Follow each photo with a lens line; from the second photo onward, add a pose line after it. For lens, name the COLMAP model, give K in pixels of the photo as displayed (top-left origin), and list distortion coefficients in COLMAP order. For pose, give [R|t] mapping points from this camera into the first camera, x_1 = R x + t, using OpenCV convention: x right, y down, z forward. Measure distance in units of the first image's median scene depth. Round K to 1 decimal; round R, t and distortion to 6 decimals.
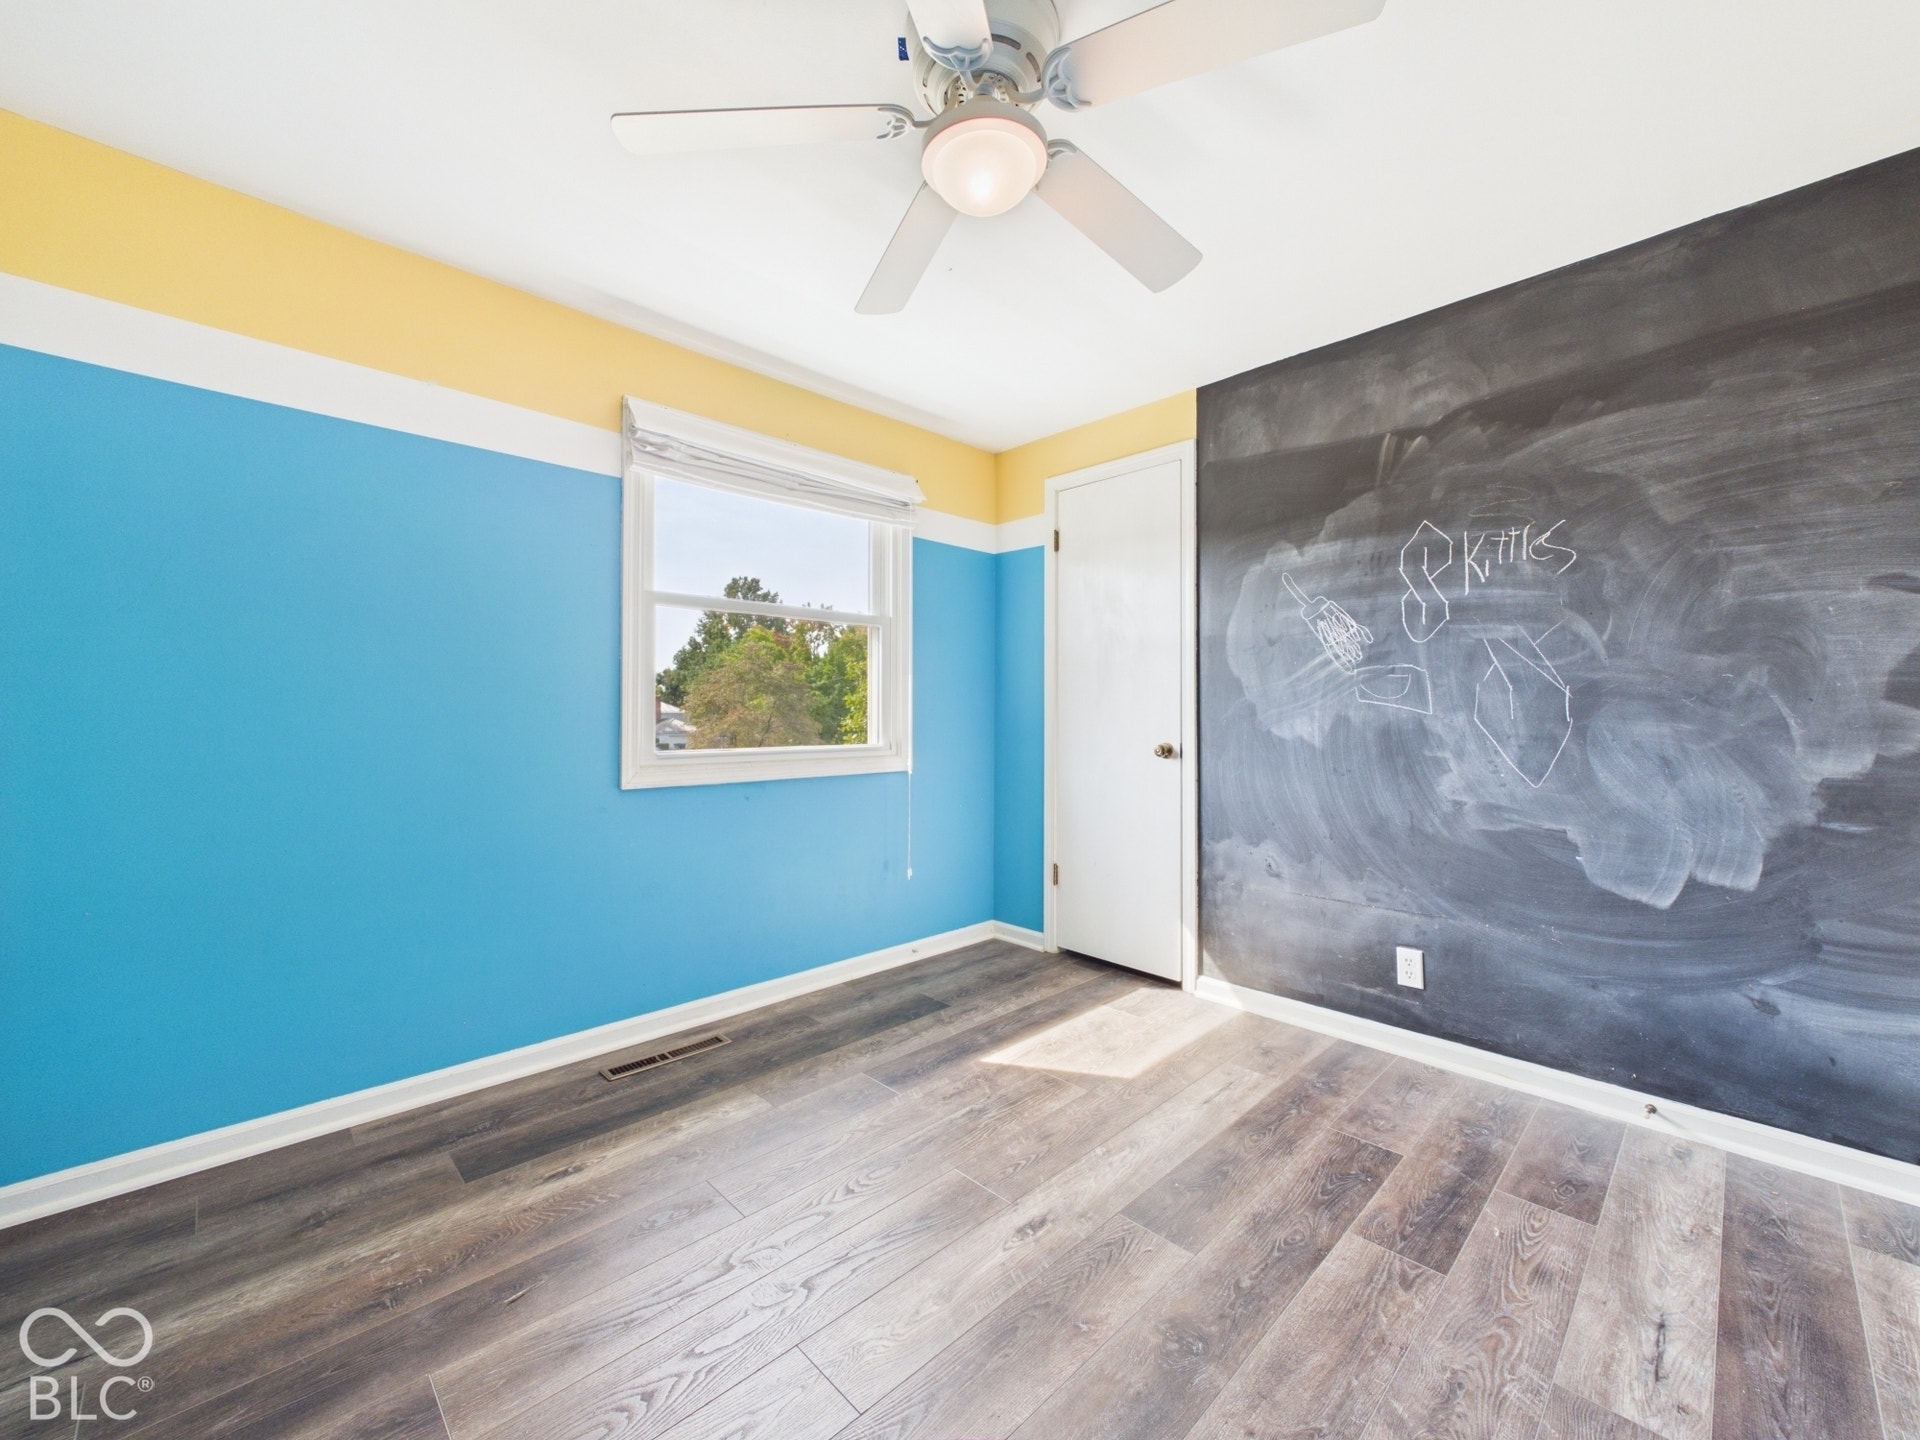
lens RADIAL K [[771.8, 0, 958.3], [0, 771.8, 711.9], [0, 0, 1]] dist [0.001566, 0.000193]
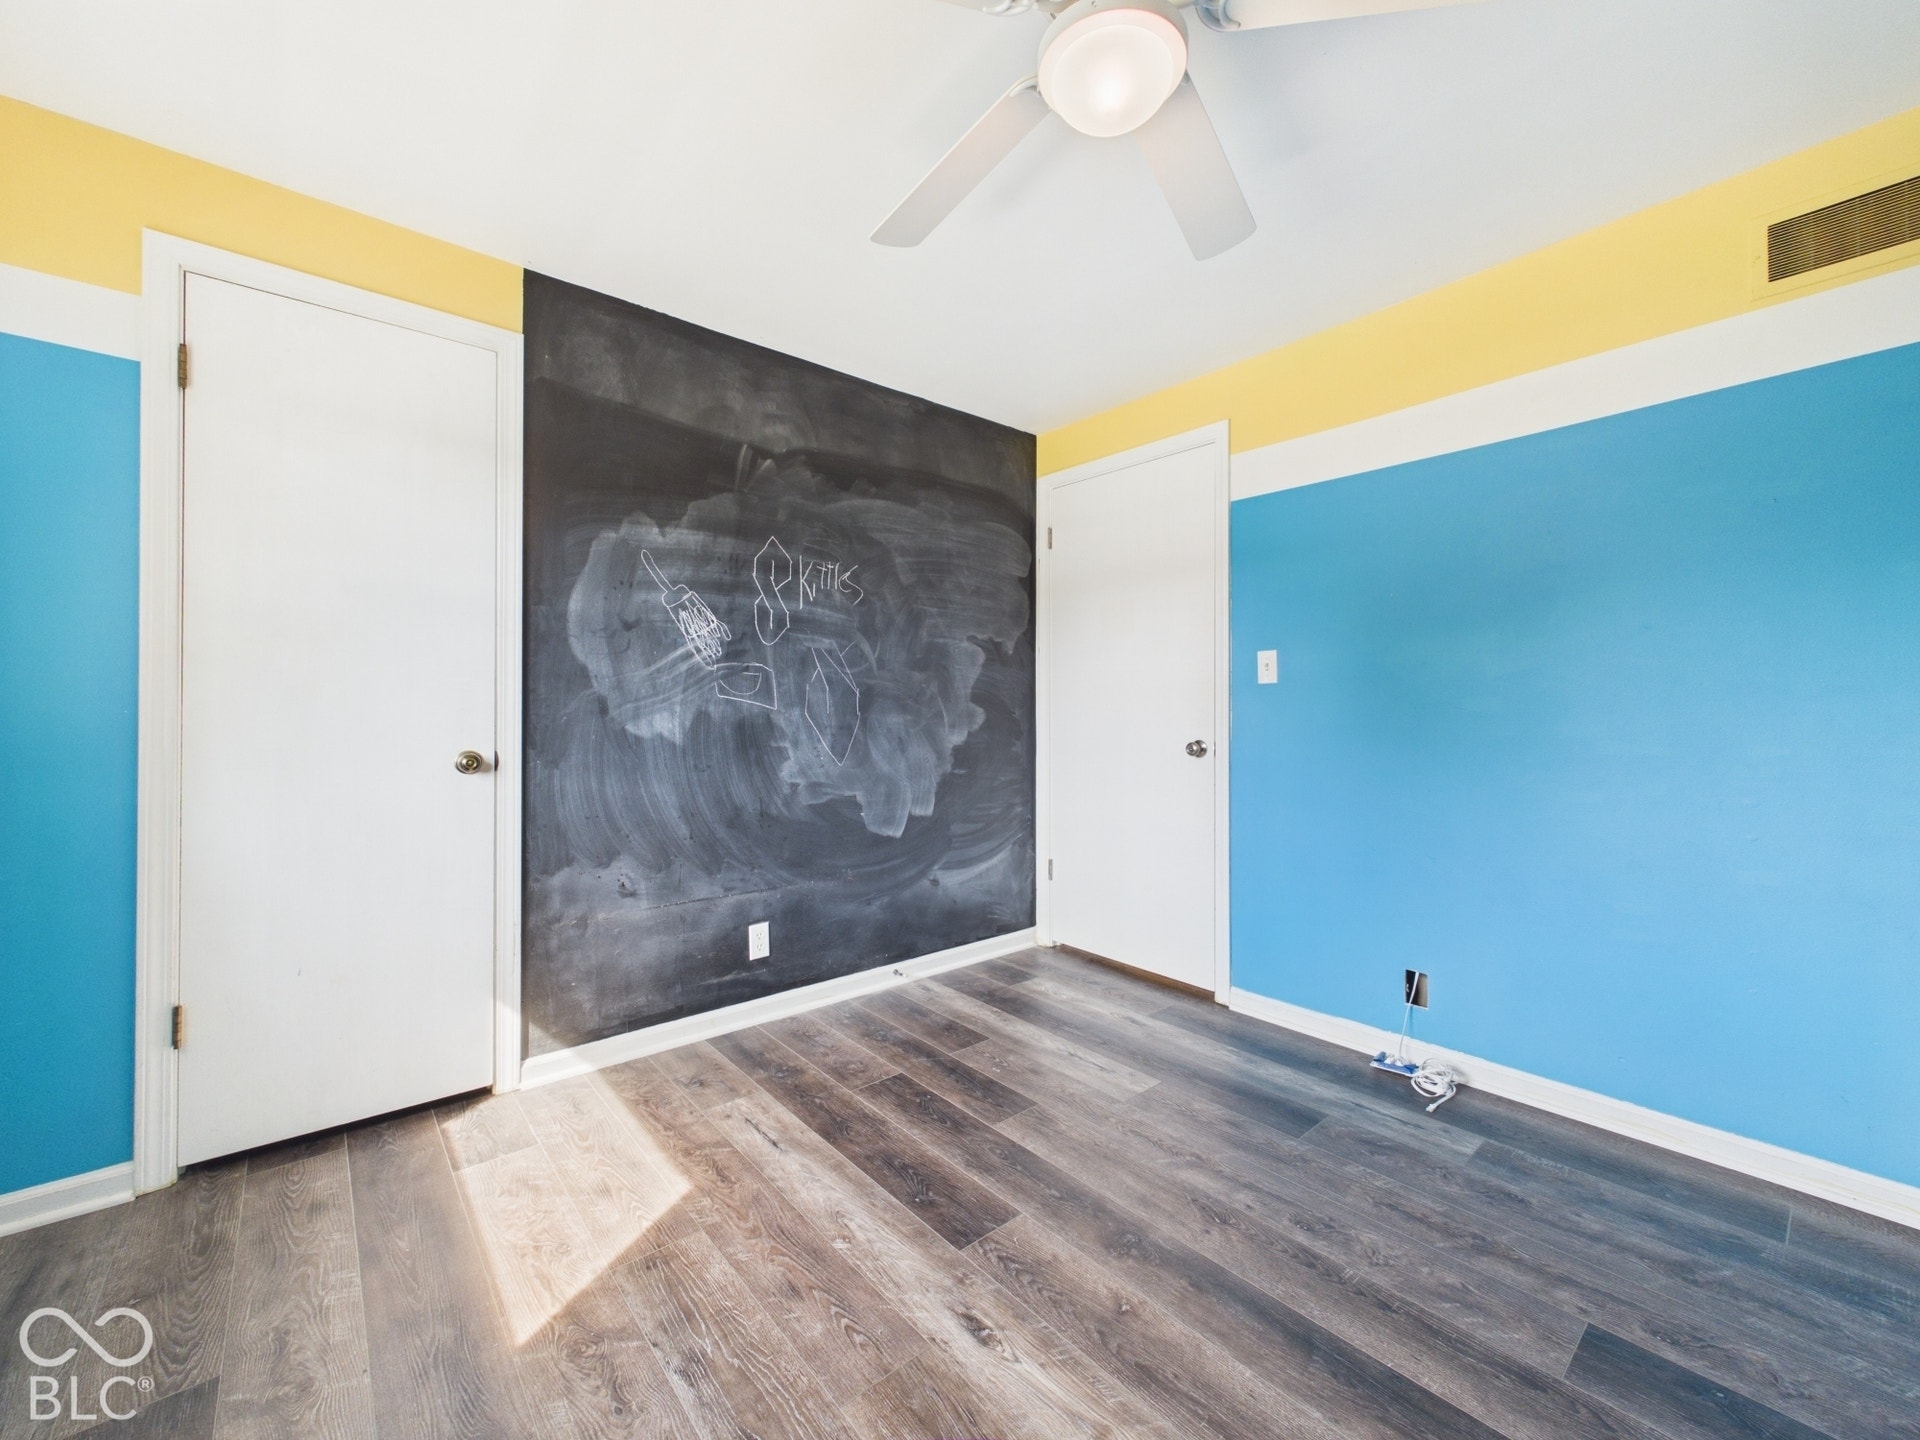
lens RADIAL K [[771.8, 0, 961.2], [0, 771.8, 710.6], [0, 0, 1]] dist [0.001566, 0.000193]
pose [[0.064337, -0.002721, 0.997924, -0.507399], [-0.003760, 0.999989, 0.002969, 0.000373], [-0.997921, -0.003943, 0.064326, 0.670476]]
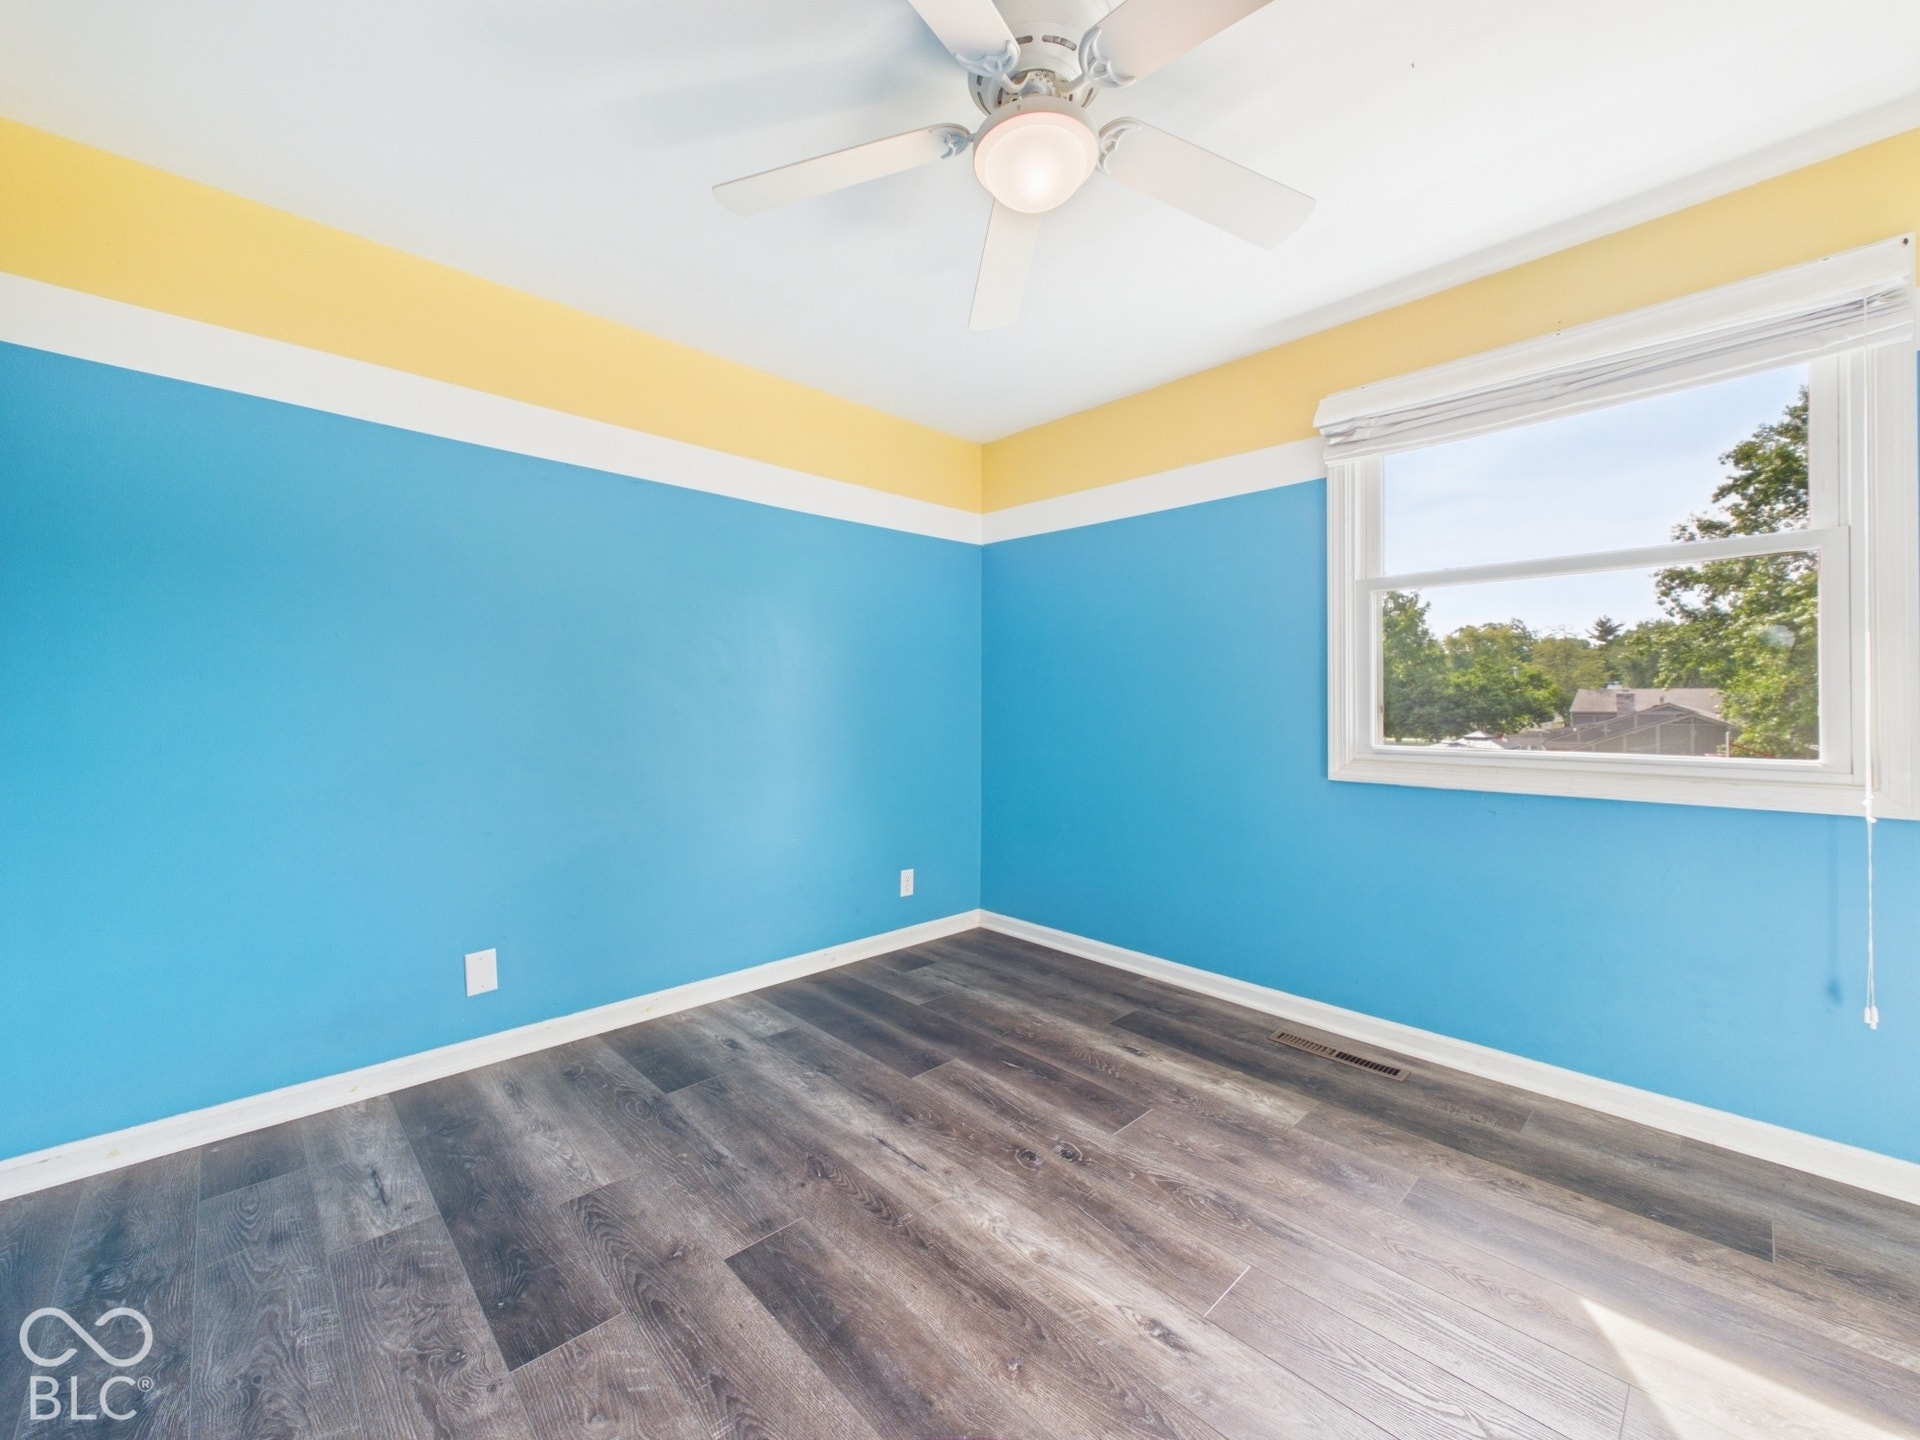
lens RADIAL K [[771.8, 0, 961.2], [0, 771.8, 705.8], [0, 0, 1]] dist [0.001566, 0.000193]
pose [[-0.003948, -0.000484, -0.999992, 0.630965], [-0.001478, 0.999999, -0.000478, 0.003866], [0.999991, 0.001477, -0.003949, 0.545820]]
